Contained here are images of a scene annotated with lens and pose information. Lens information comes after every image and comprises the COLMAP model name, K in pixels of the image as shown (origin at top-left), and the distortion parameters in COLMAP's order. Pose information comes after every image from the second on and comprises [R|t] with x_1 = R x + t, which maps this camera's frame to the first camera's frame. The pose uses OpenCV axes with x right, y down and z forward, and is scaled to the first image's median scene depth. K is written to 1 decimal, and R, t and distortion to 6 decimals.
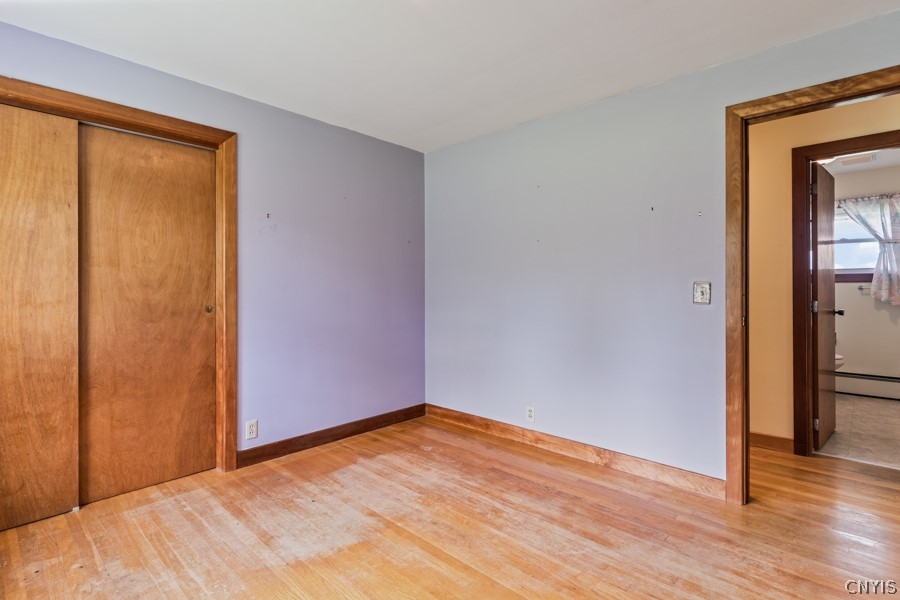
lens RADIAL K [[445.7, 0, 452.6], [0, 445.7, 288.7], [0, 0, 1]] dist [0.001927, -0.000017]
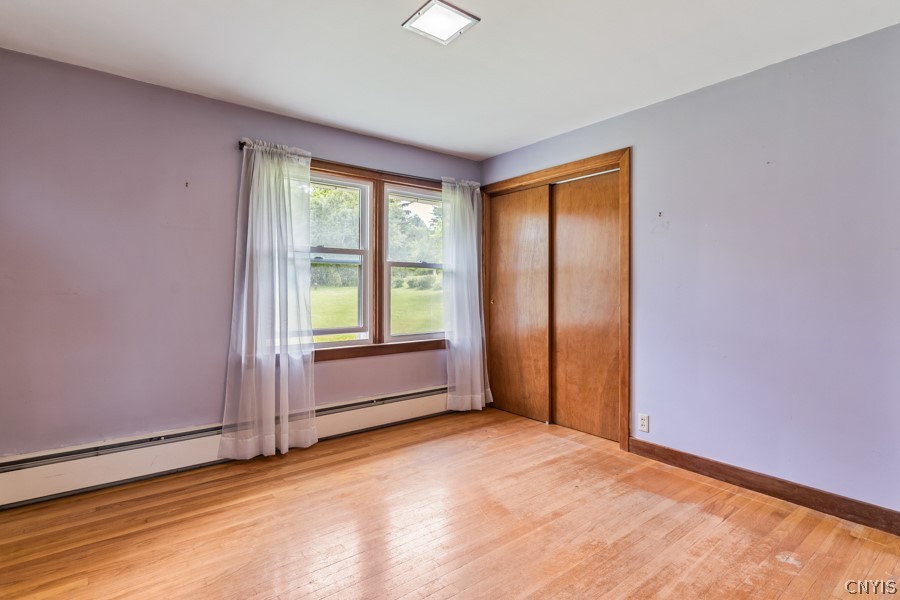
lens RADIAL K [[445.7, 0, 452.6], [0, 445.7, 288.7], [0, 0, 1]] dist [0.001927, -0.000017]
pose [[-0.149195, -0.000364, -0.988808, 0.737802], [-0.002569, 0.999997, 0.000020, 0.002890], [0.988804, 0.002543, -0.149196, 0.807622]]
